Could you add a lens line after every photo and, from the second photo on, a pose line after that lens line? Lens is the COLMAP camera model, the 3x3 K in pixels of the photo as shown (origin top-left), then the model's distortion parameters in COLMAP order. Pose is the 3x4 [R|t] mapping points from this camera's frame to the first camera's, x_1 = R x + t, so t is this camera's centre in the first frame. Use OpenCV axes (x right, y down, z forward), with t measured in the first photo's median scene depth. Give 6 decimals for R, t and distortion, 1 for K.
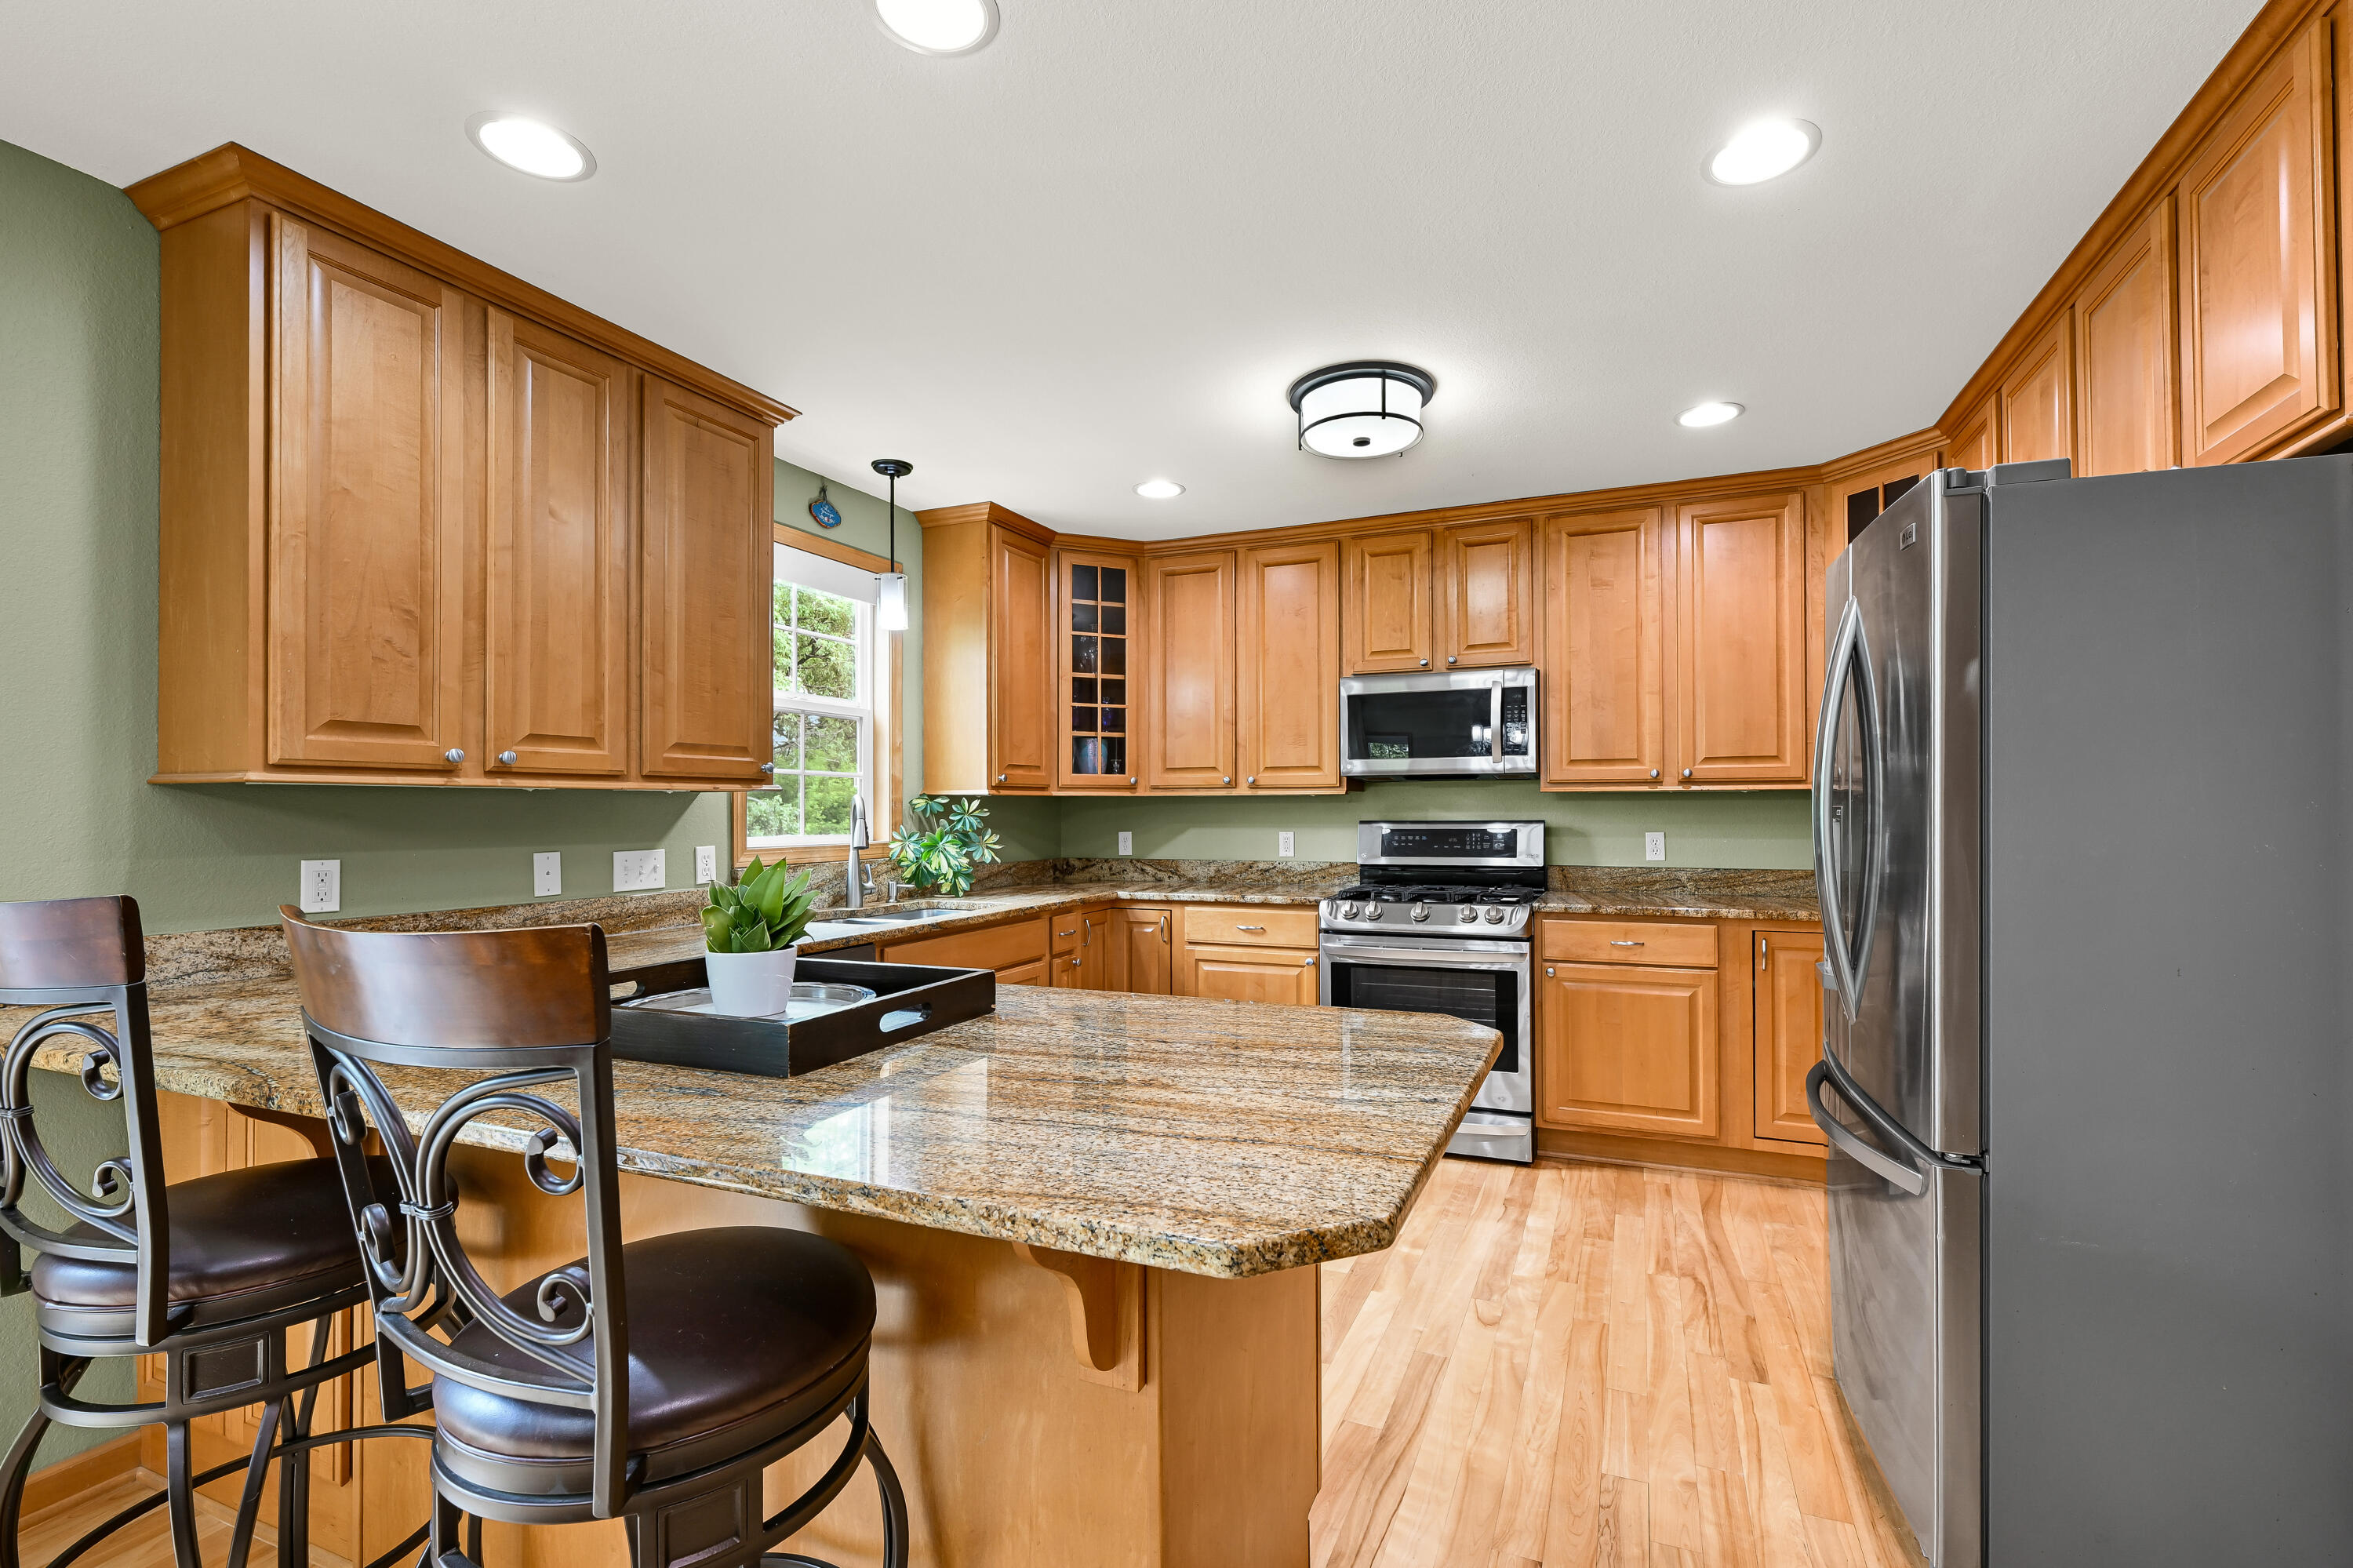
lens RADIAL K [[1077.0, 0, 1163.4], [0, 1077.0, 800.0], [0, 0, 1]] dist [0.002329, 0.000657]
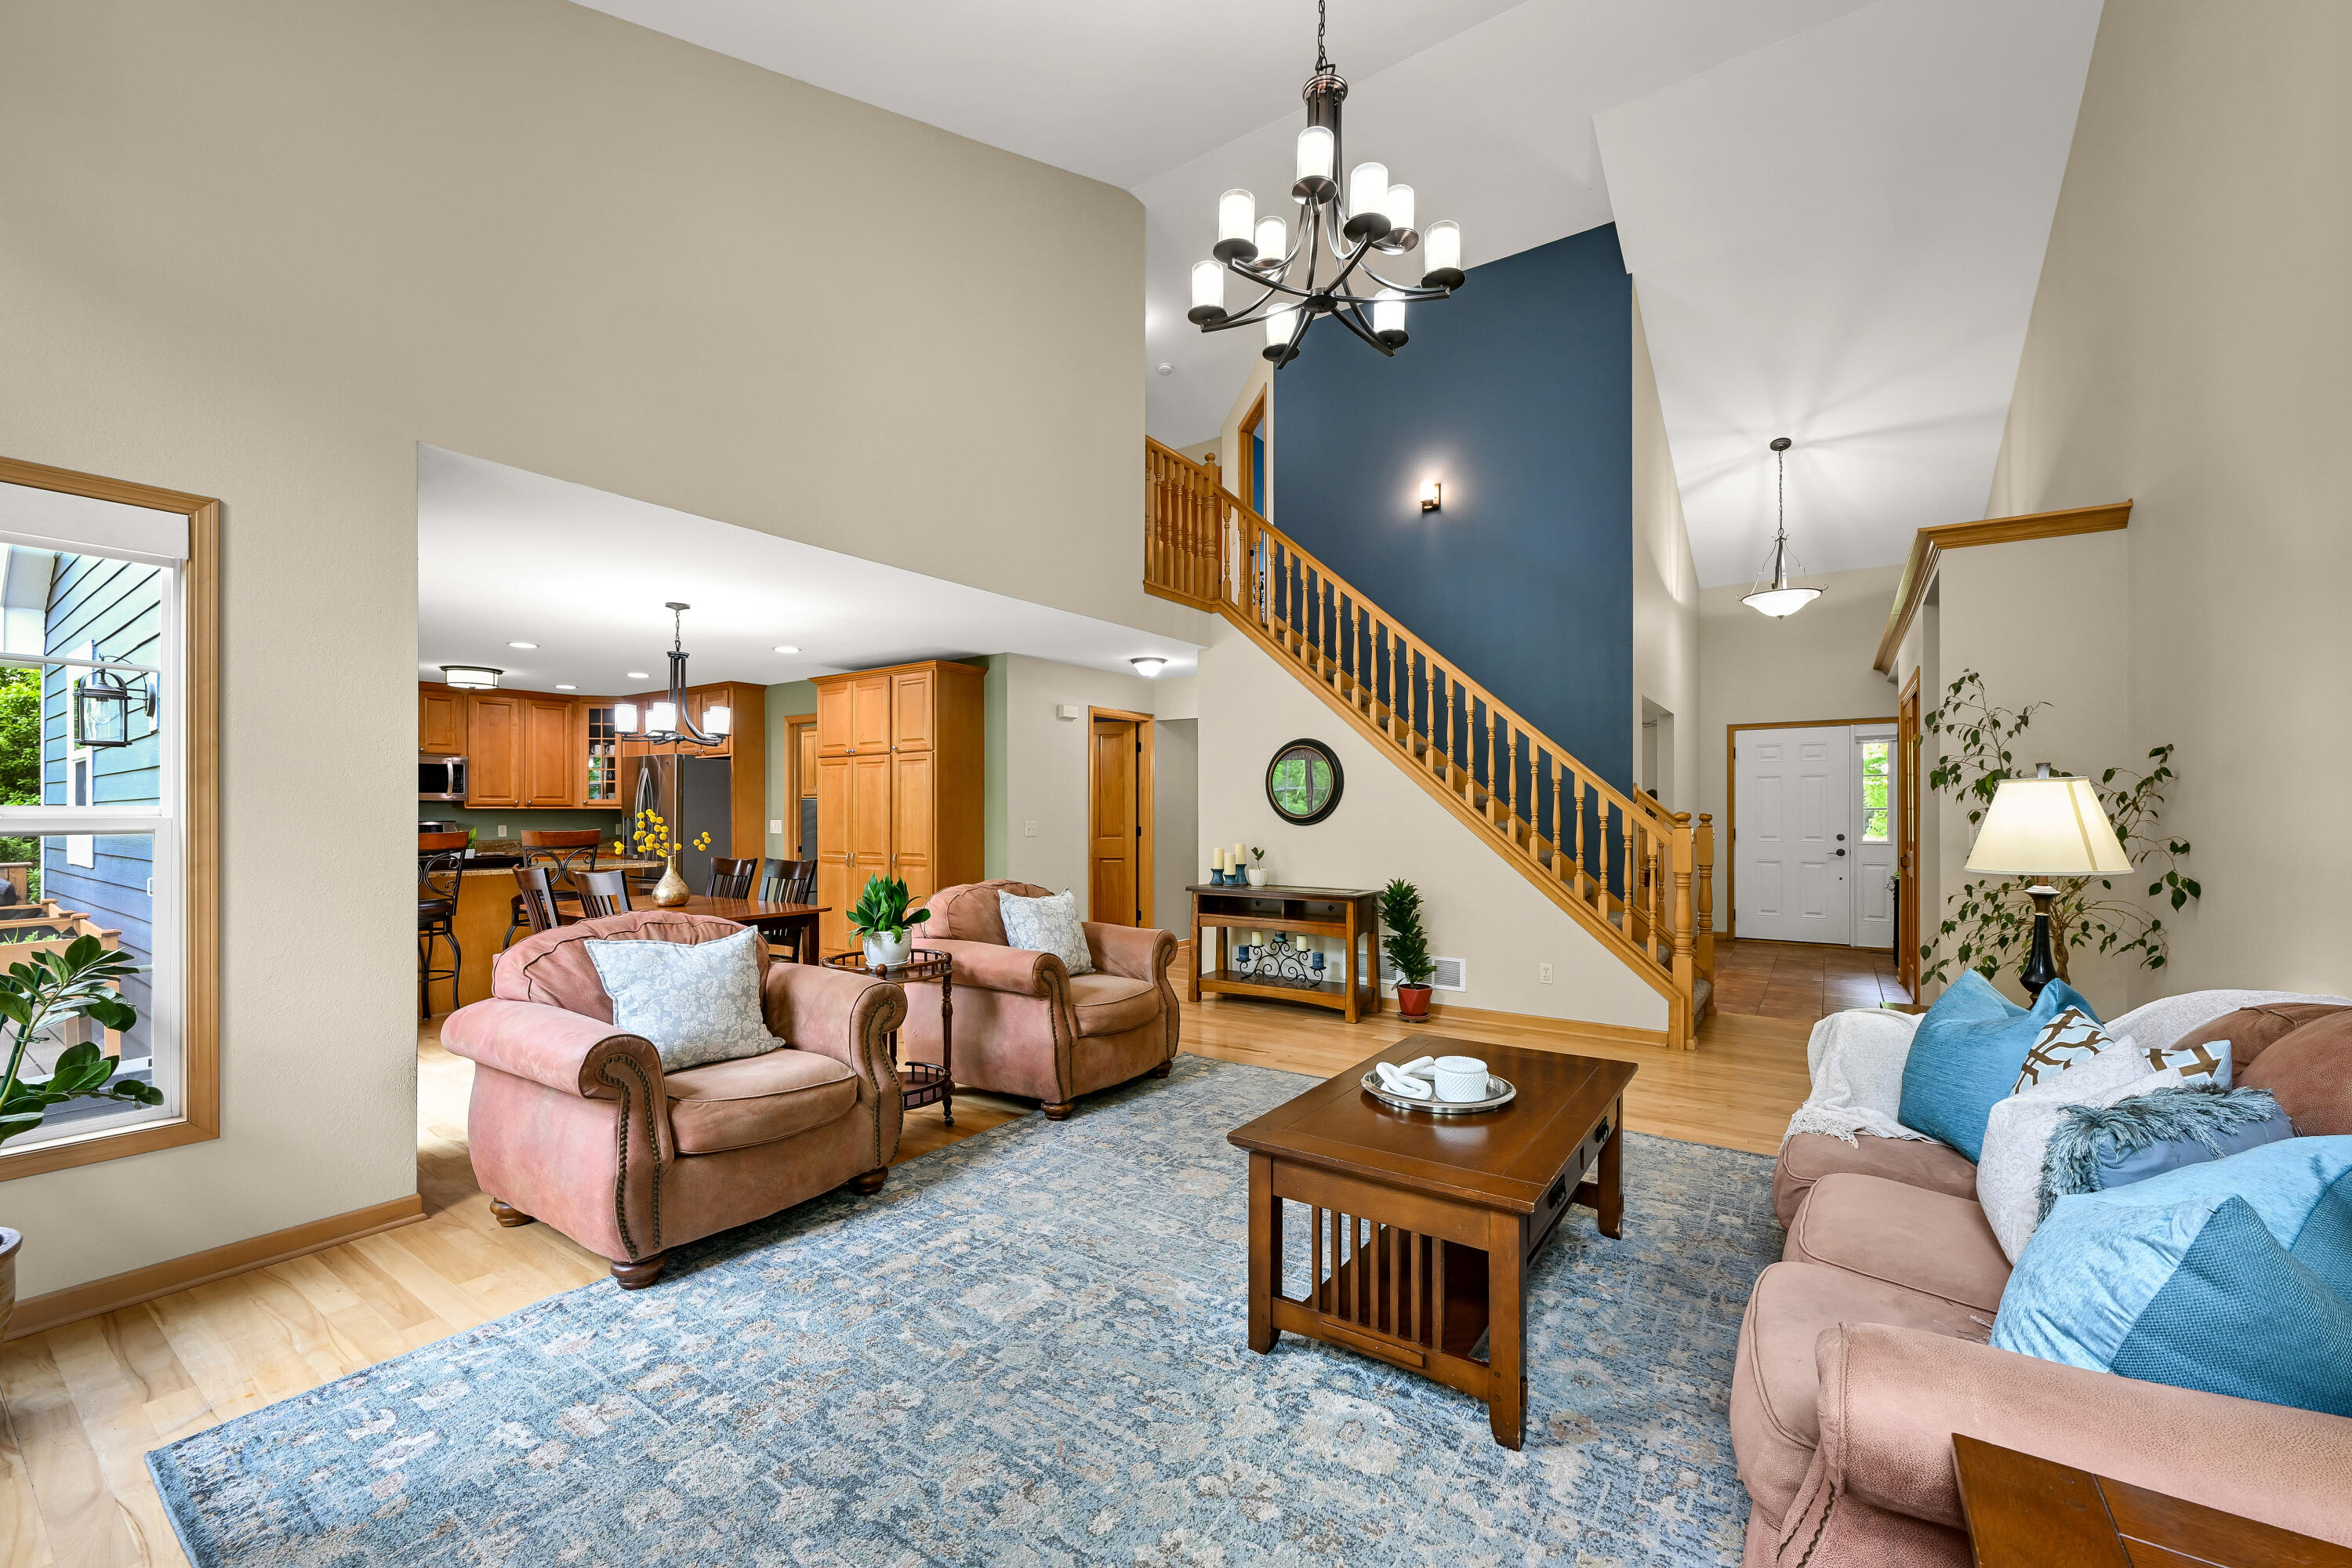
lens RADIAL K [[954.0, 0, 1193.8], [0, 954.0, 805.9], [0, 0, 1]] dist [0.002626, 0.000073]
pose [[0.188036, 0.010721, 0.982104, -1.417477], [-0.009774, 0.999911, -0.009044, -0.010278], [-0.982113, -0.007898, 0.188124, -0.973433]]
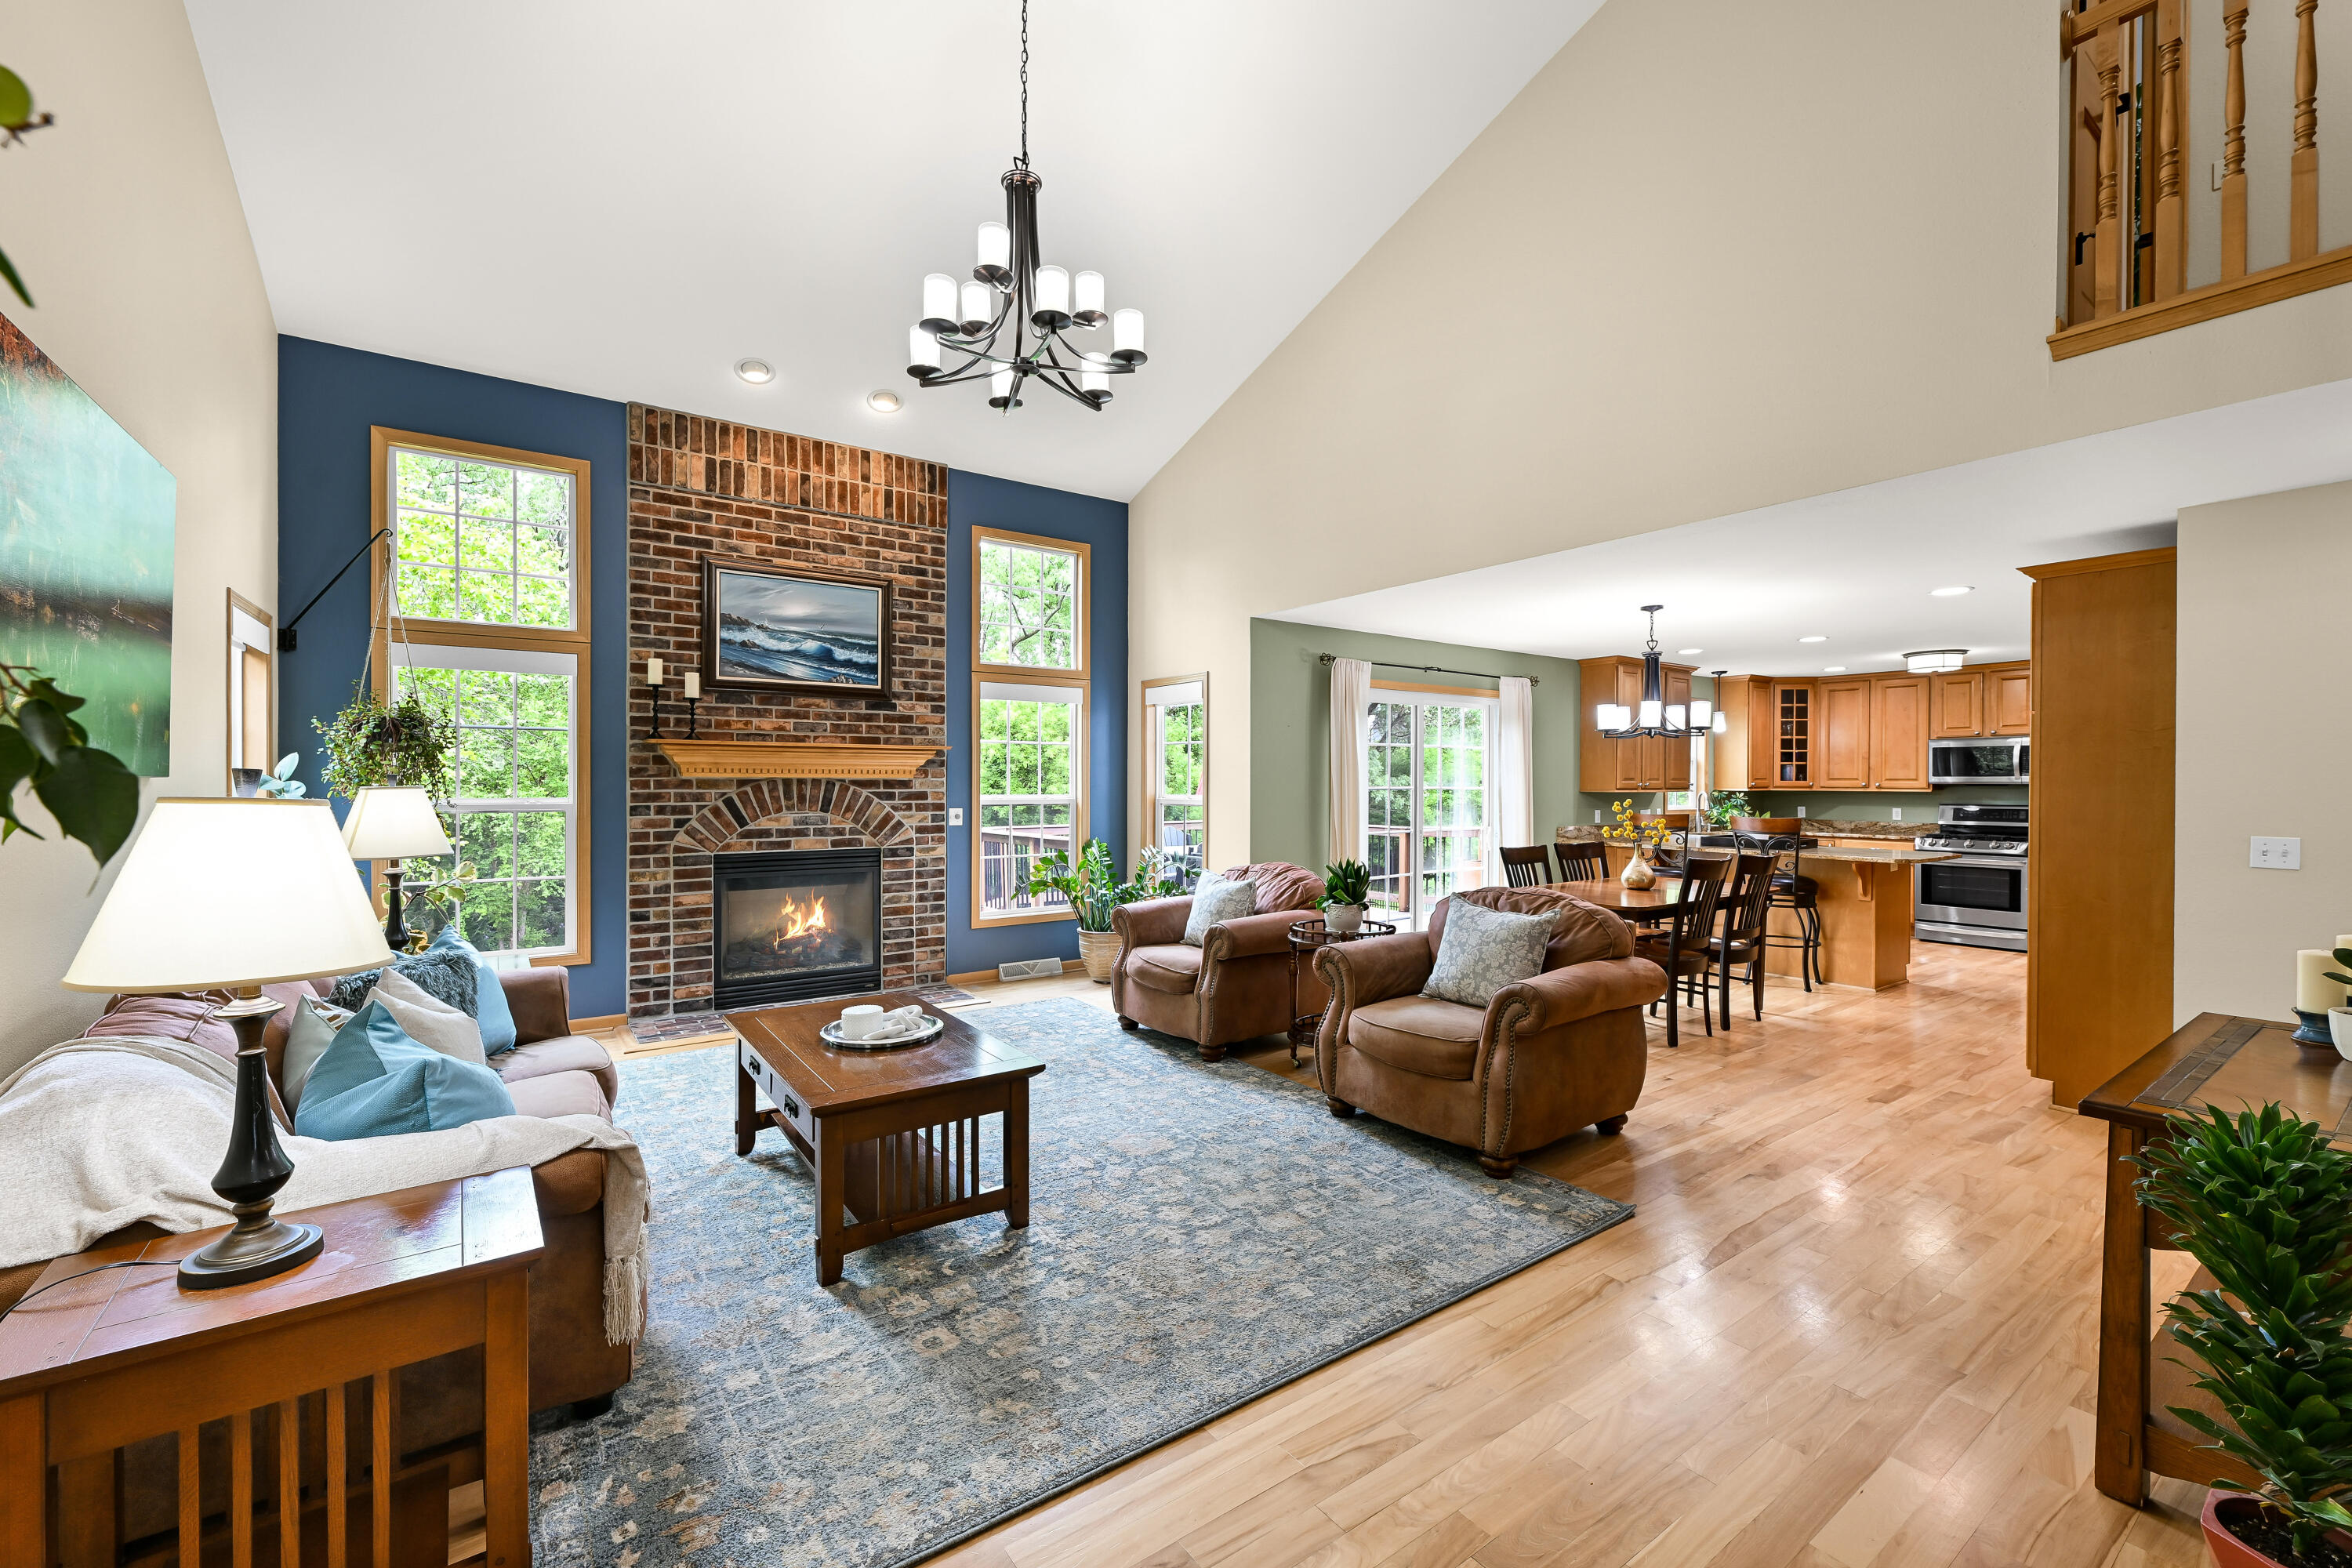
lens RADIAL K [[930.8, 0, 1161.9], [0, 930.8, 785.6], [0, 0, 1]] dist [0.004506, -0.000086]
pose [[0.848794, 0.008772, -0.528651, -0.168701], [-0.000224, 0.999868, 0.016233, -0.051340], [0.528724, -0.013660, 0.848684, -1.547789]]
